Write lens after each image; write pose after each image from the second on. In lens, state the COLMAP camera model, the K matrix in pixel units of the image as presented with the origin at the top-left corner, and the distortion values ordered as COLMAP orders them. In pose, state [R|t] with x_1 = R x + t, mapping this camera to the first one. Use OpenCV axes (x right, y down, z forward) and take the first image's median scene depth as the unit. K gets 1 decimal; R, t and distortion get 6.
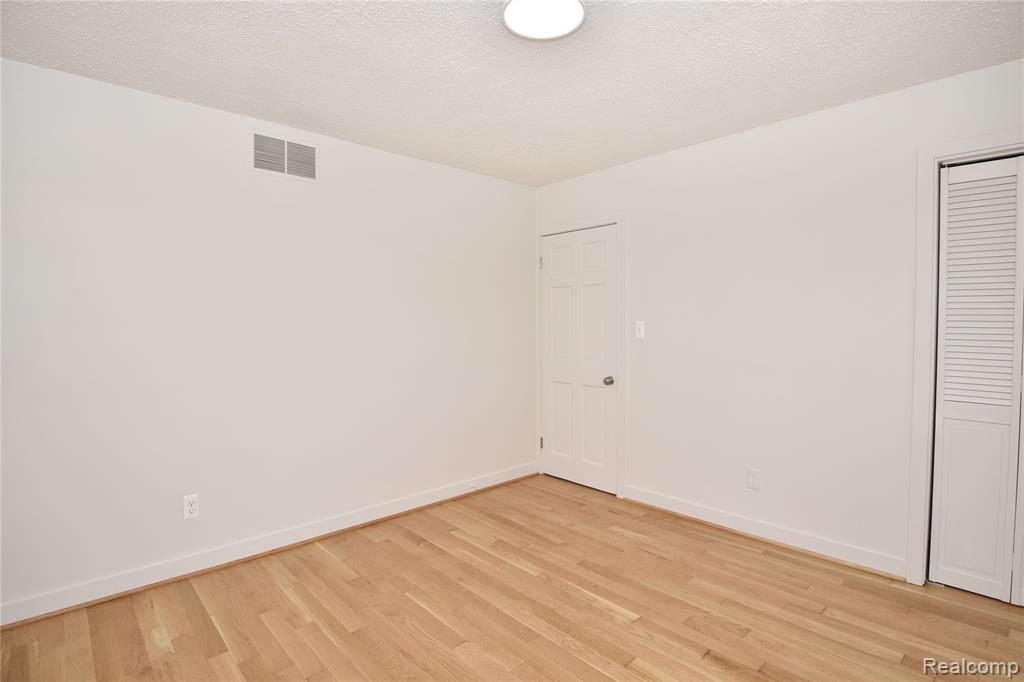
lens RADIAL K [[513.3, 0, 512.0], [0, 513.3, 341.0], [0, 0, 1]] dist [-0.023519, -0.000855]
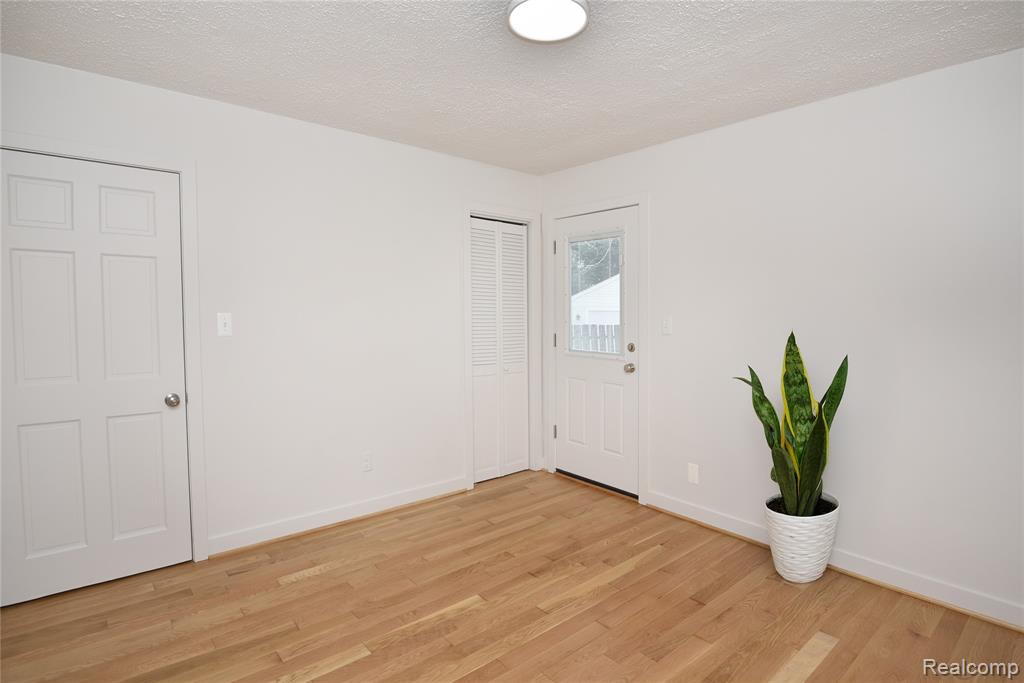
lens RADIAL K [[513.3, 0, 512.0], [0, 513.3, 341.5], [0, 0, 1]] dist [-0.023519, -0.000855]
pose [[0.041396, -0.039543, 0.998360, -0.647702], [0.044529, 0.998297, 0.037695, -0.008174], [-0.998150, 0.042896, 0.043086, 0.732259]]
